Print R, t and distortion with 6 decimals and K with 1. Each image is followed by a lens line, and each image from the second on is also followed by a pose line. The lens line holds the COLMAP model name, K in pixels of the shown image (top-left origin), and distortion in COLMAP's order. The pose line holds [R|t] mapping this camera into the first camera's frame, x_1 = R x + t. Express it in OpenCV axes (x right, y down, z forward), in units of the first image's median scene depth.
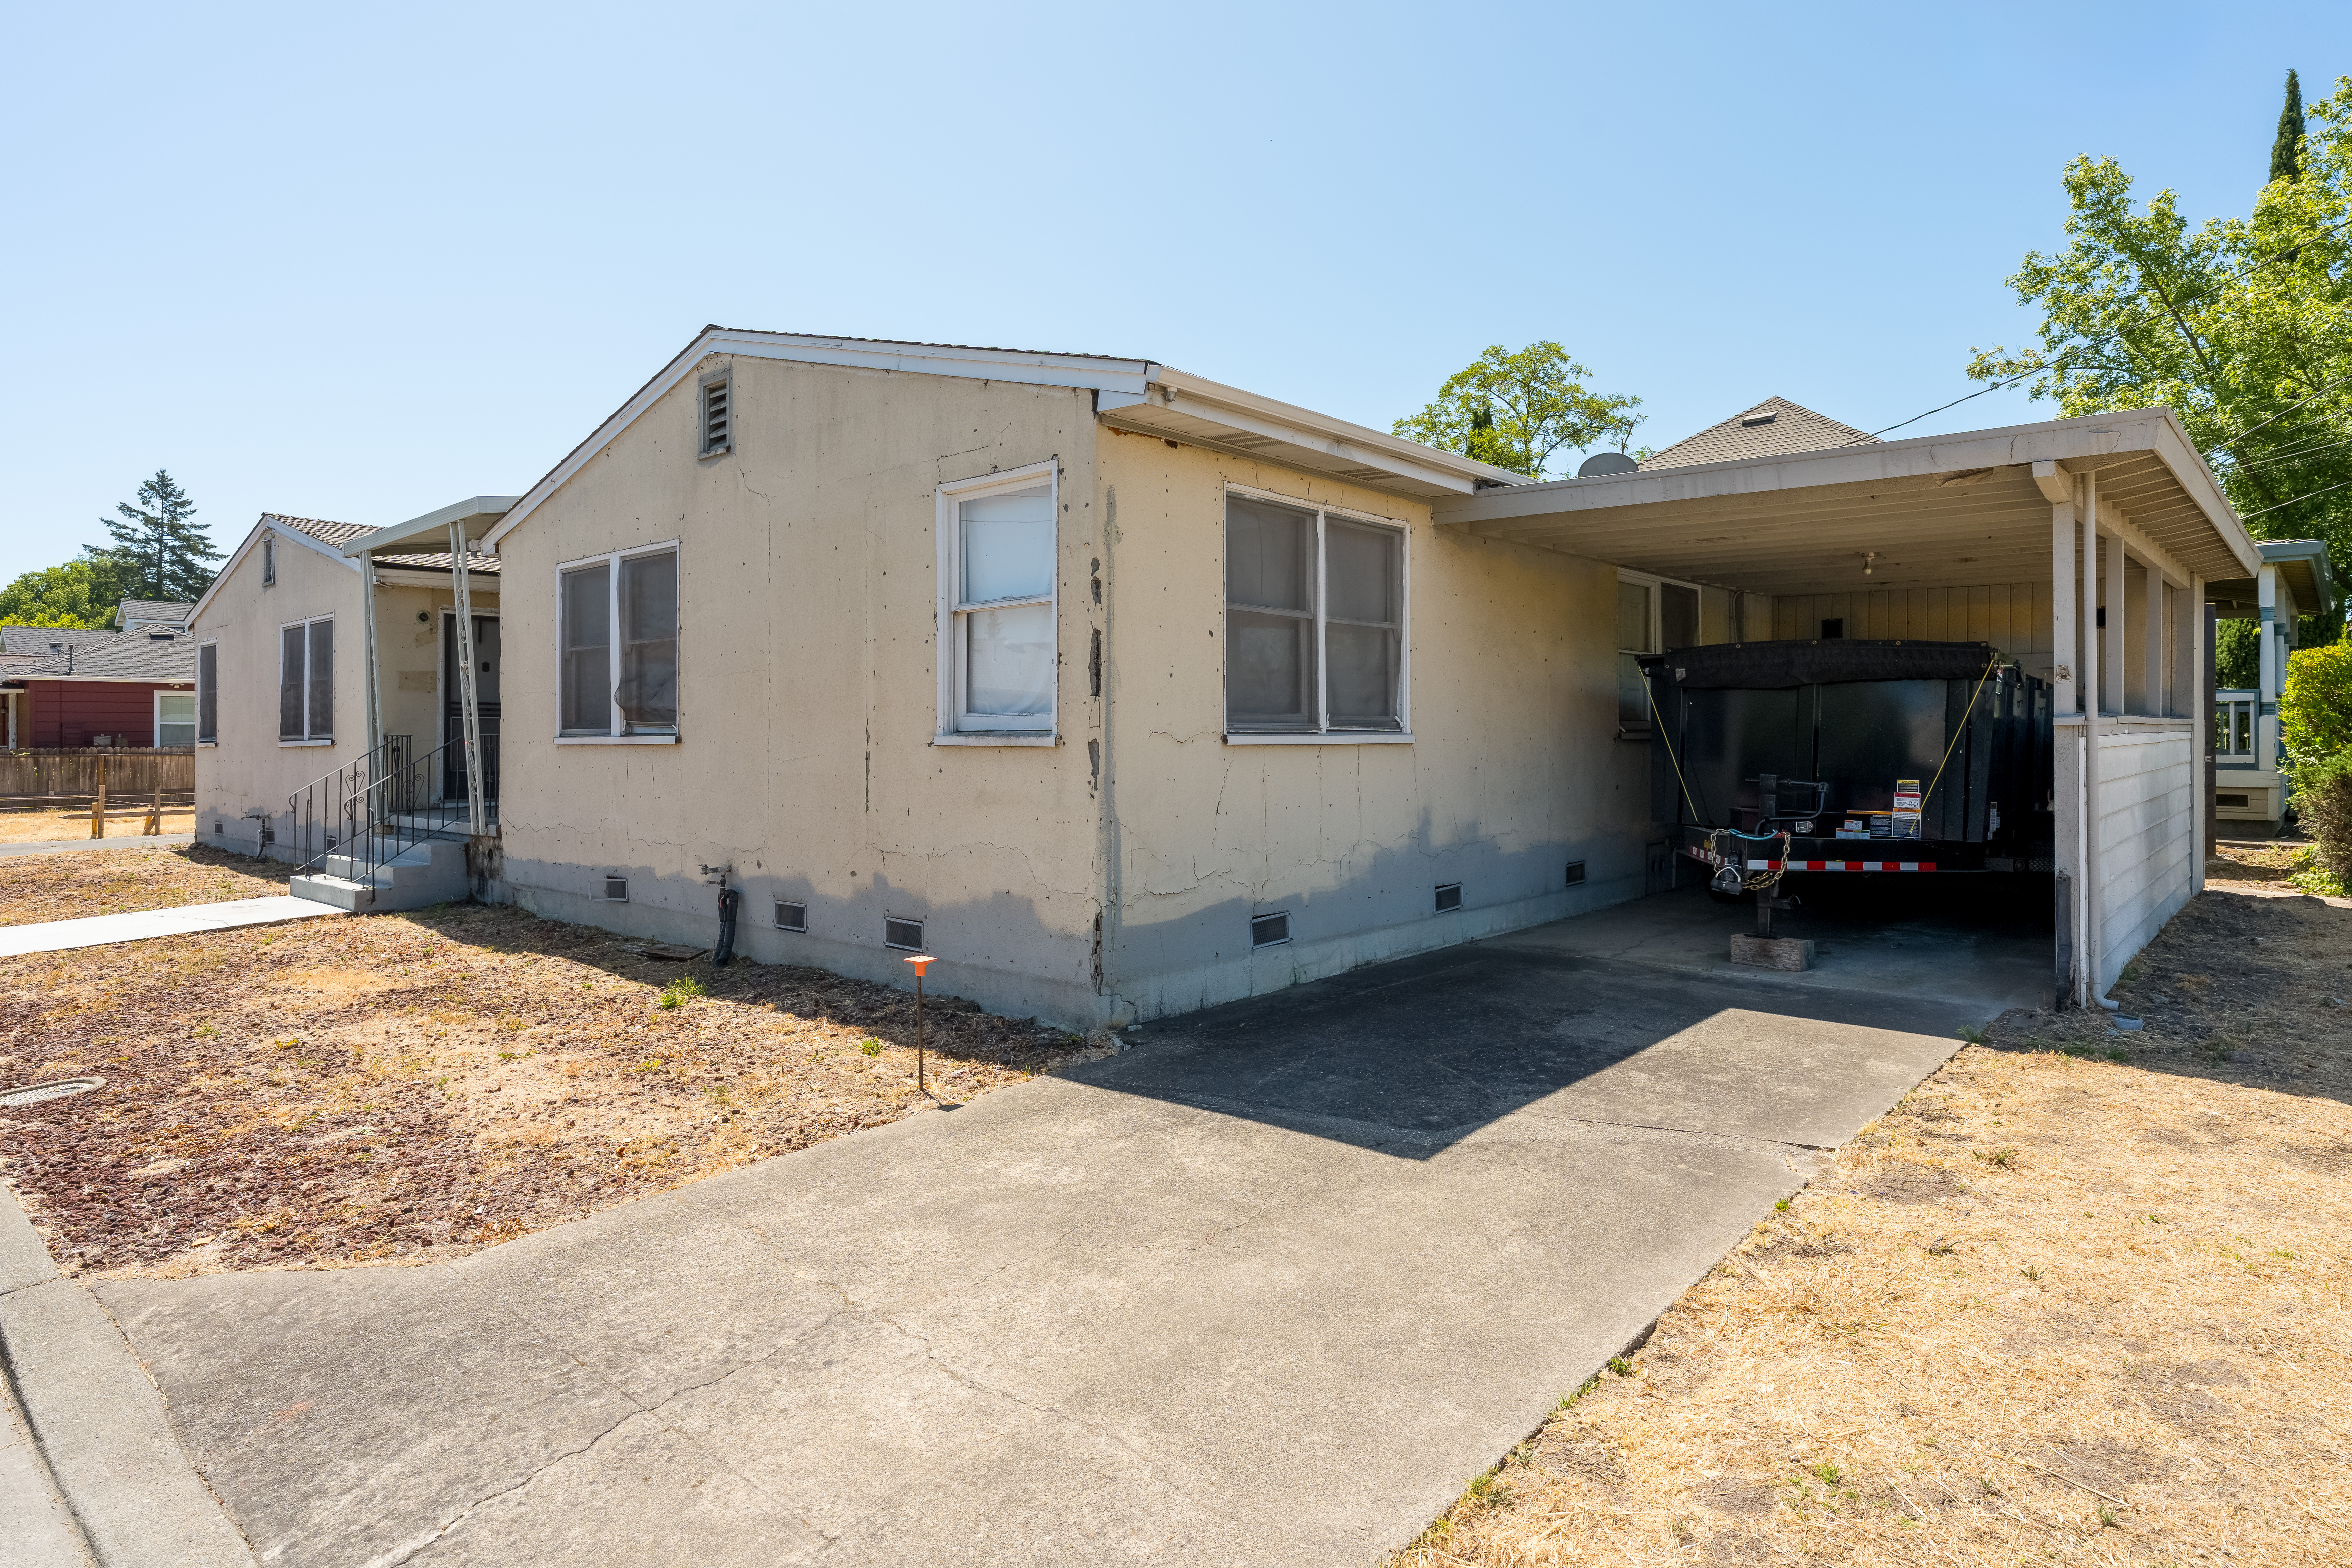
lens RADIAL K [[1302.6, 0, 1181.5], [0, 1302.6, 720.4], [0, 0, 1]] dist [-0.001568, 0.000601]
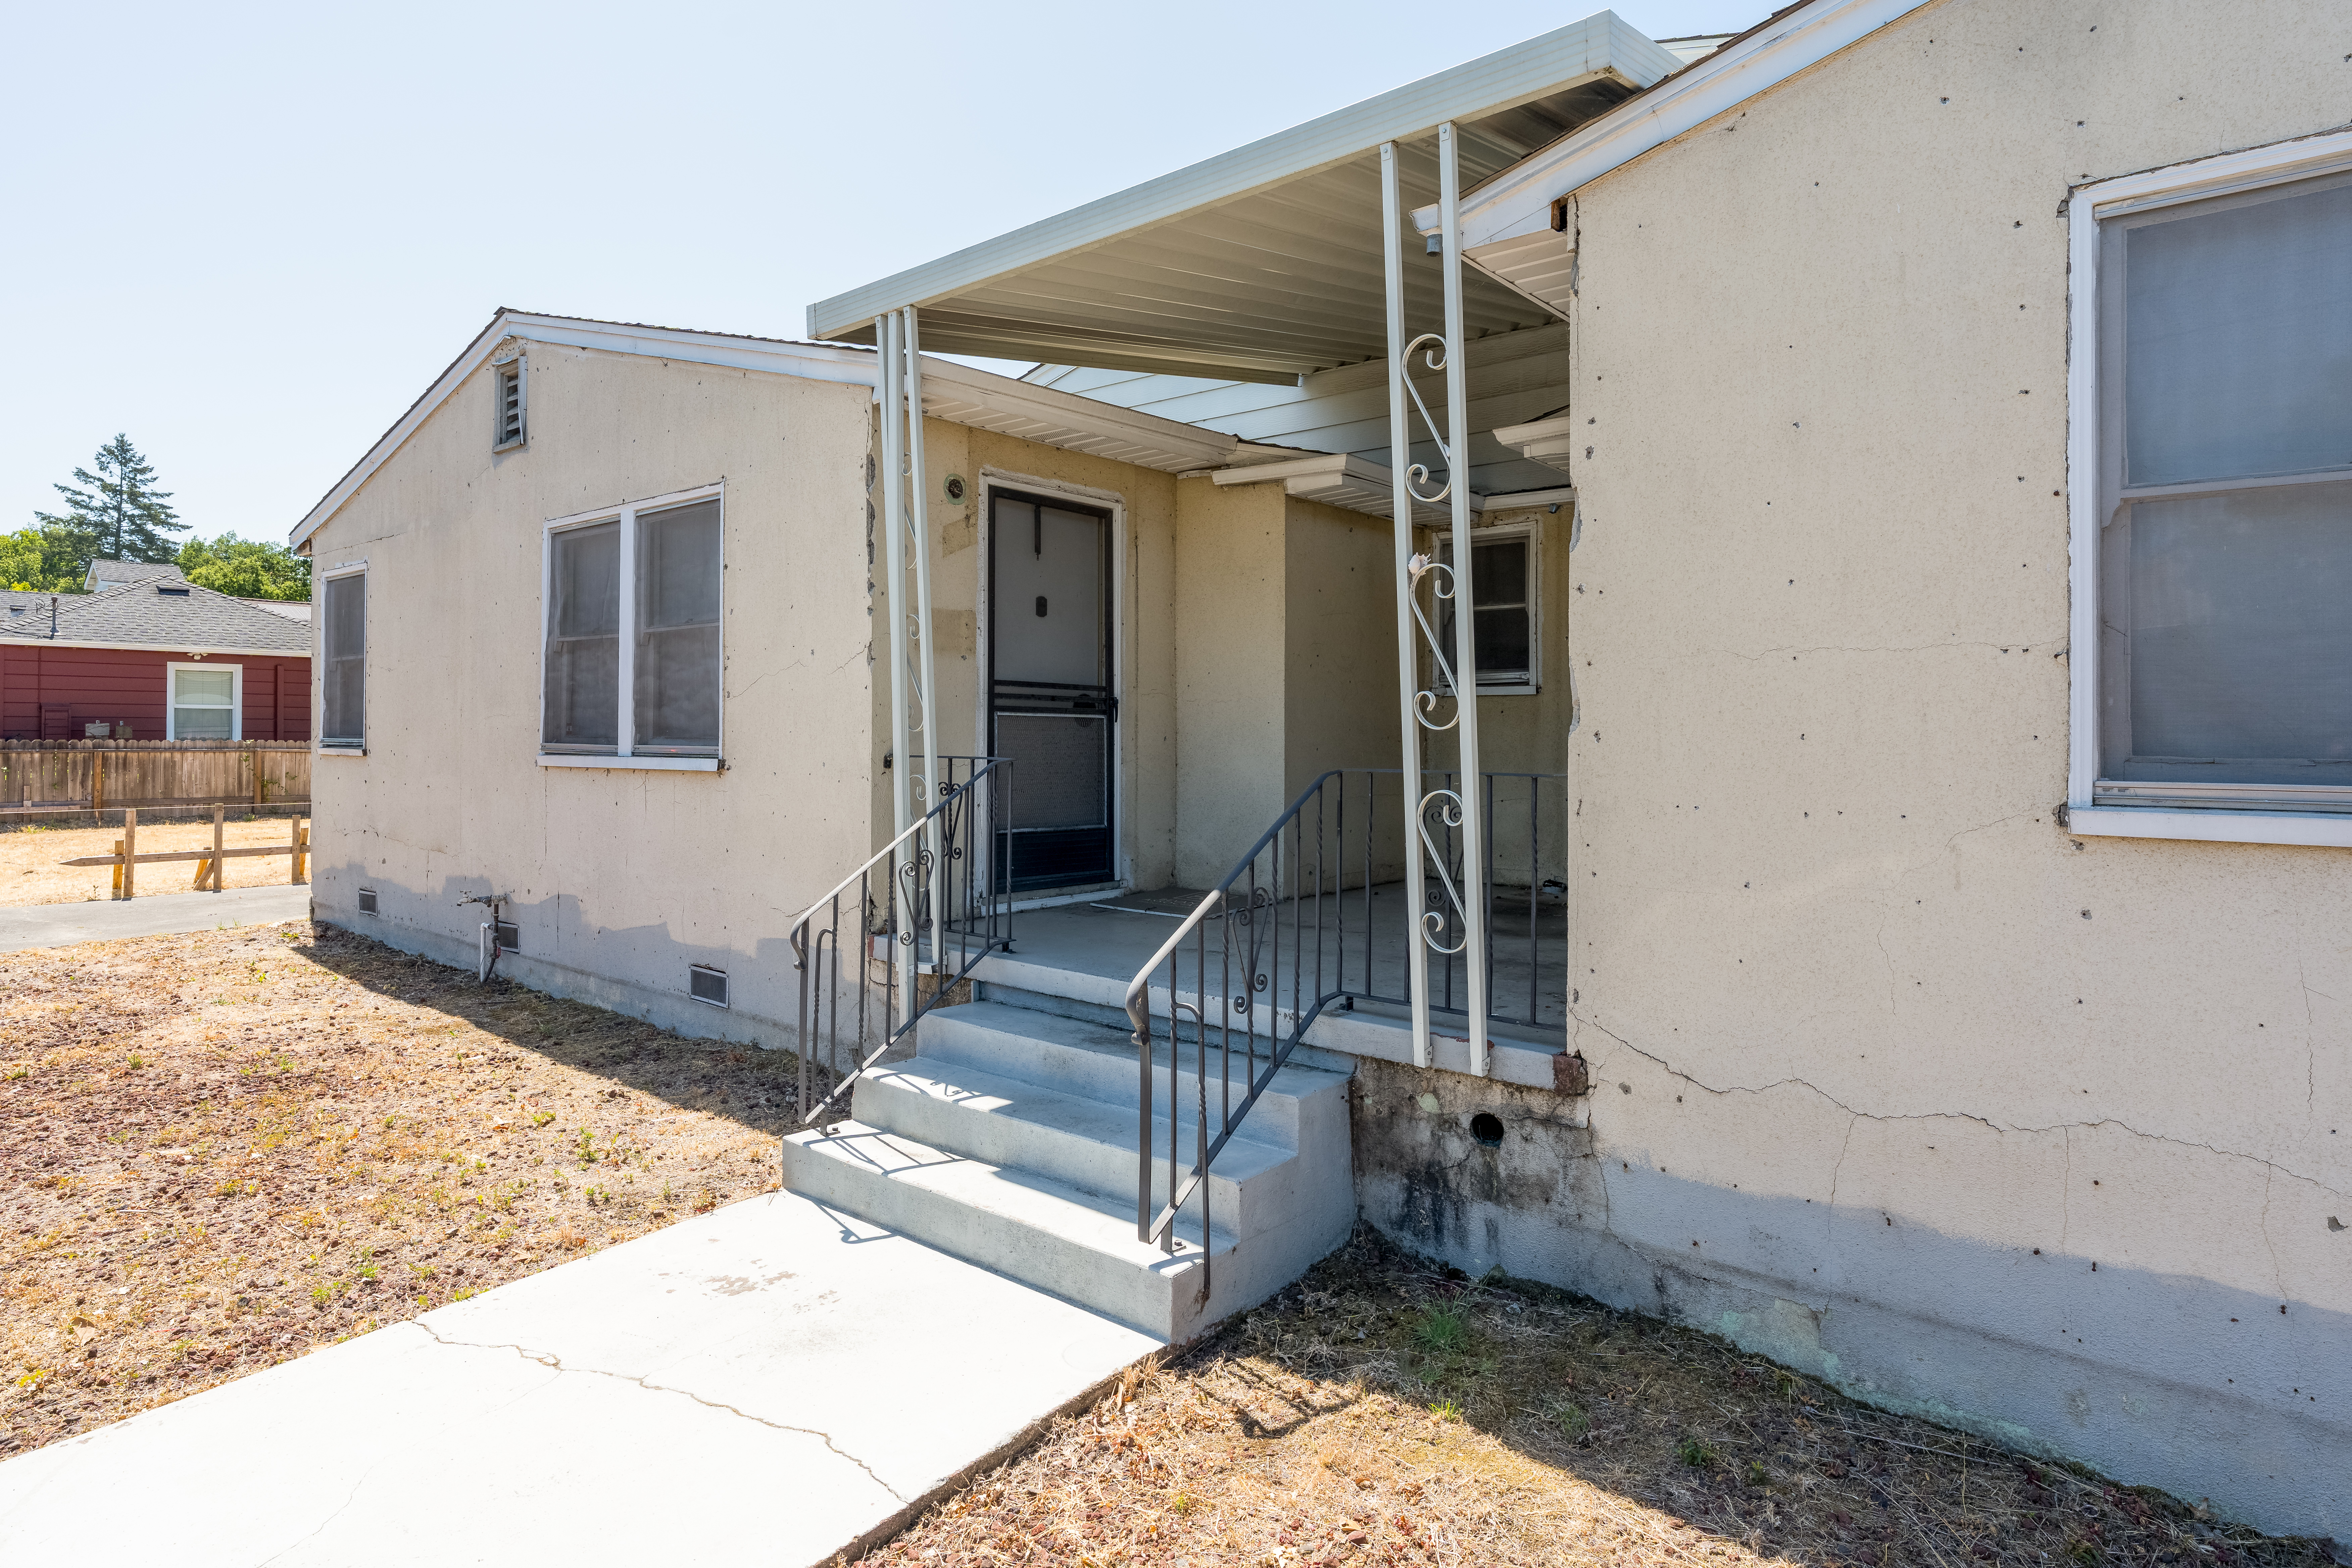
lens RADIAL K [[1302.6, 0, 1181.5], [0, 1302.6, 720.4], [0, 0, 1]] dist [-0.001568, 0.000601]
pose [[0.999601, 0.014190, 0.024410, -0.668579], [-0.014297, 0.999889, 0.004221, -0.003749], [-0.024348, -0.004568, 0.999693, 0.716474]]
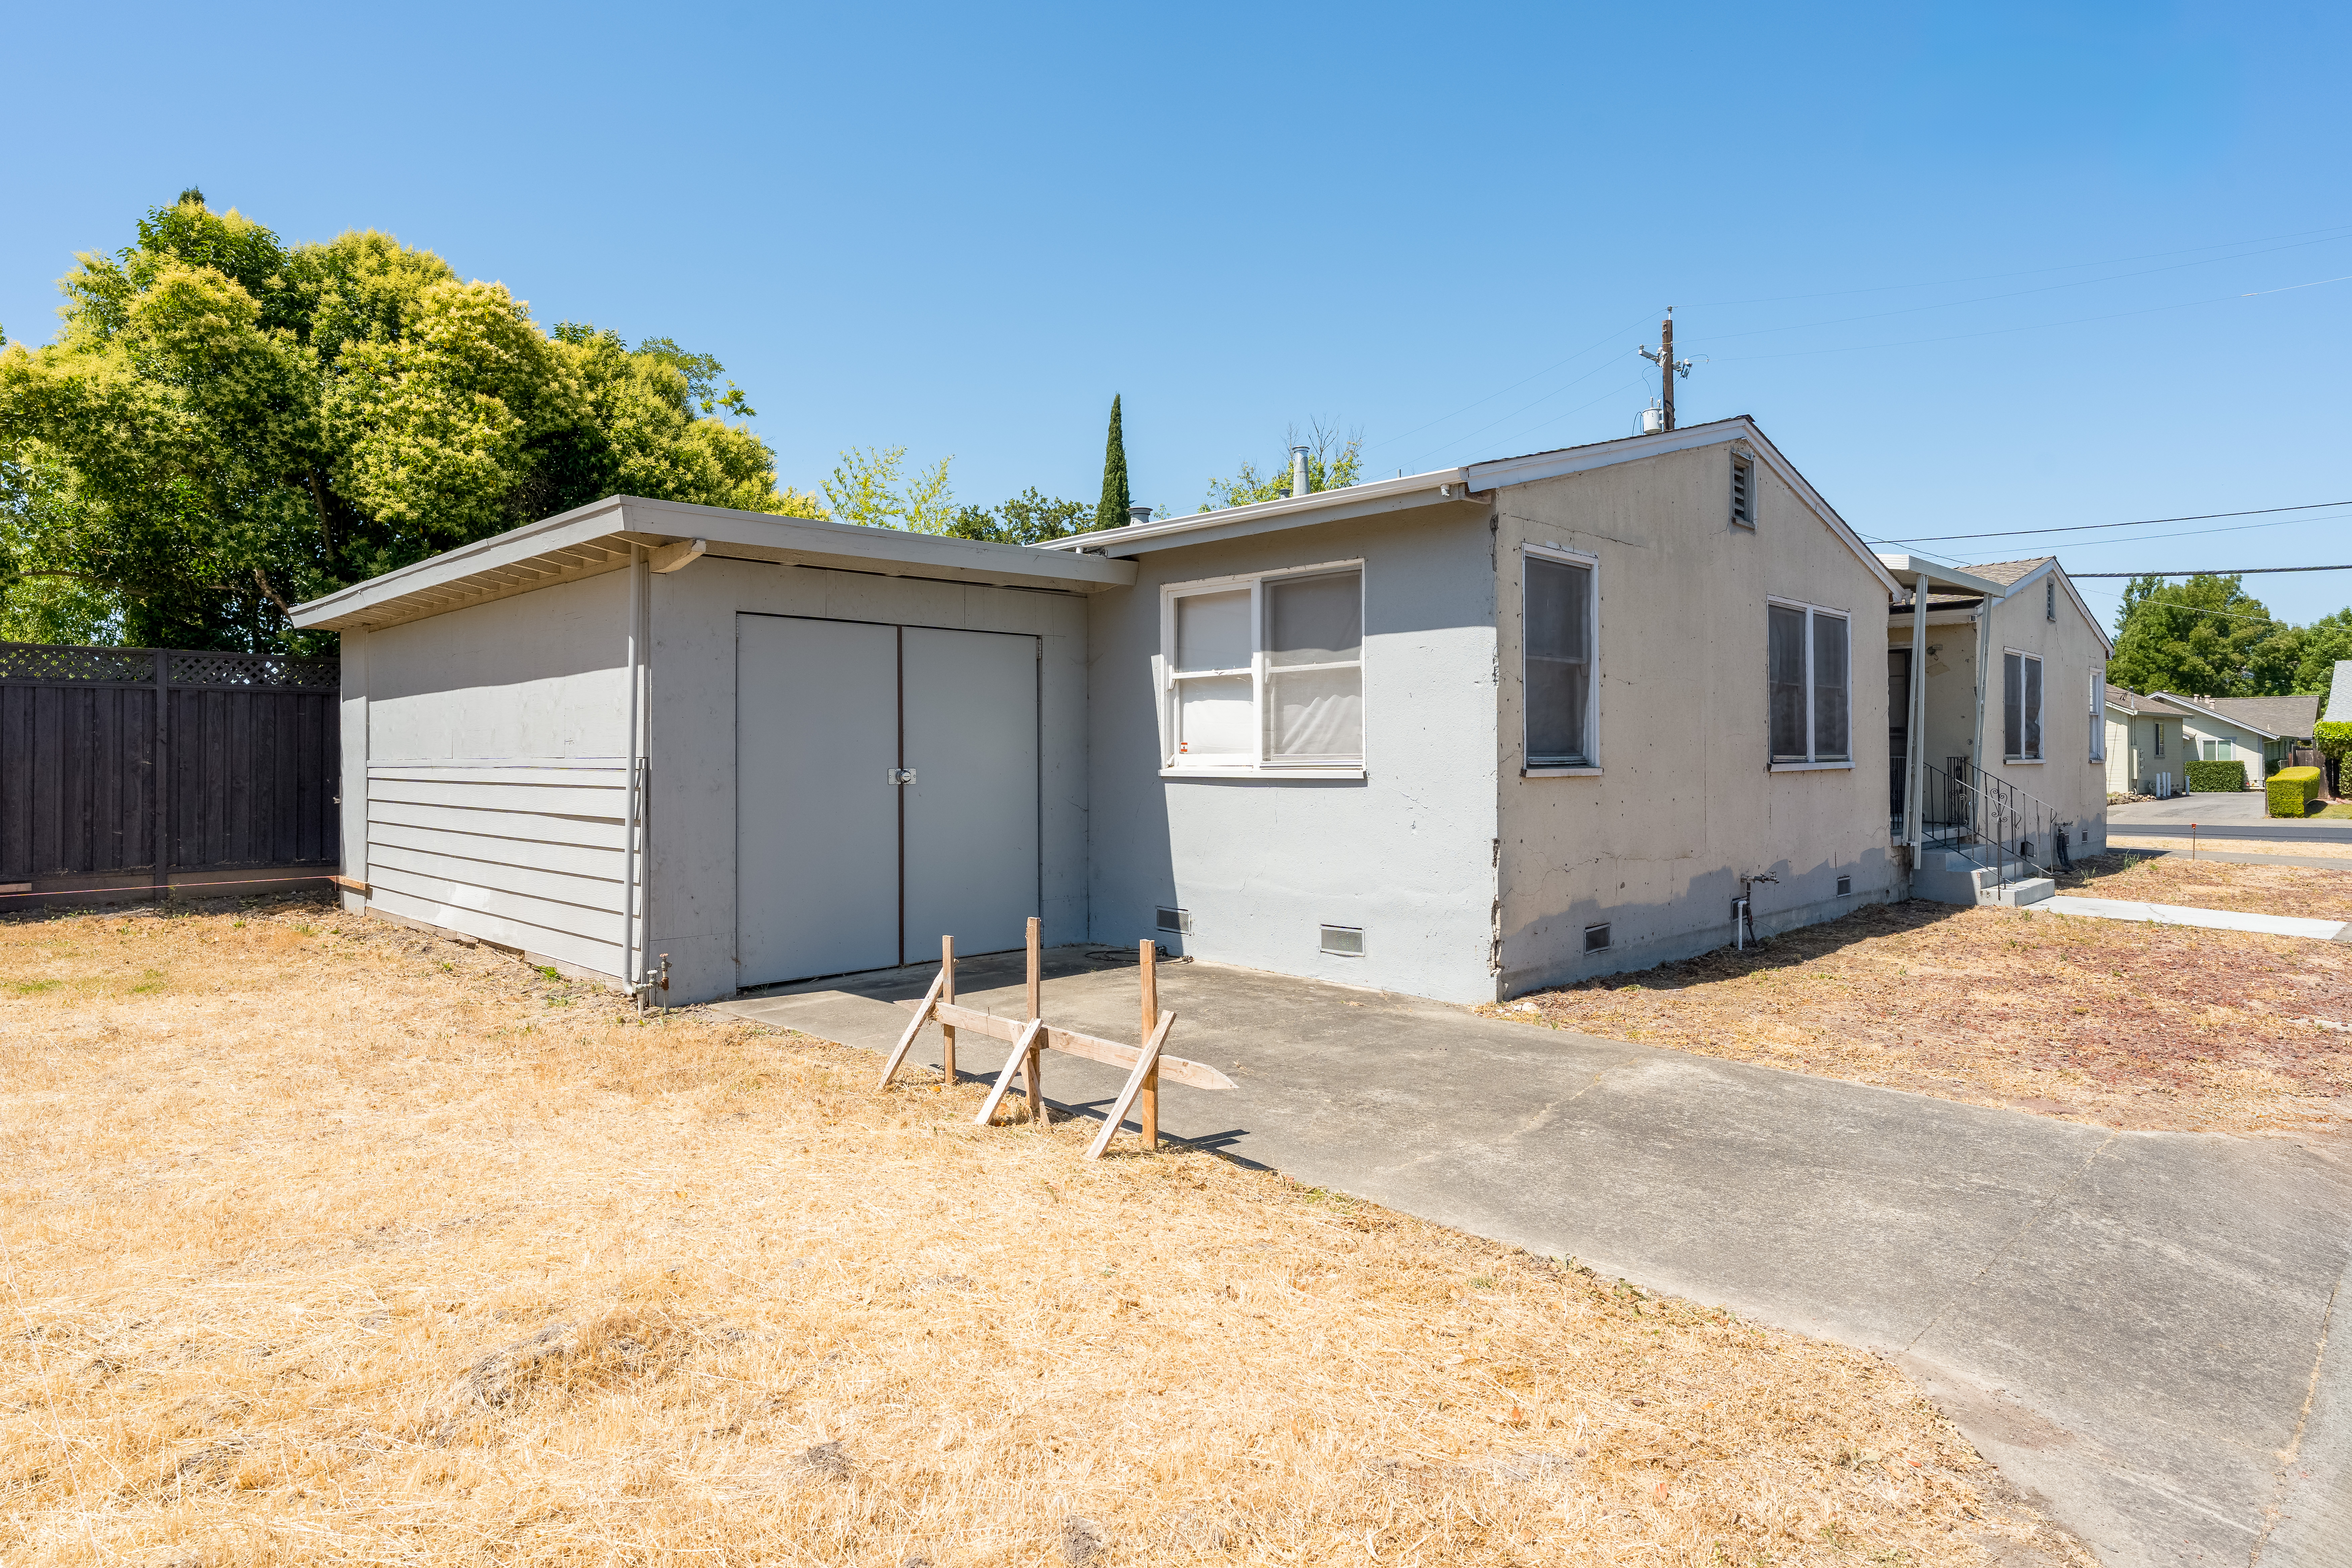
lens RADIAL K [[1316.8, 0, 1187.2], [0, 1316.8, 736.7], [0, 0, 1]] dist [-0.002353, 0.001150]
pose [[0.056229, 0.016272, 0.998285, -2.062170], [-0.016160, 0.999751, -0.015385, 0.025647], [-0.998287, -0.015267, 0.056478, 1.856984]]
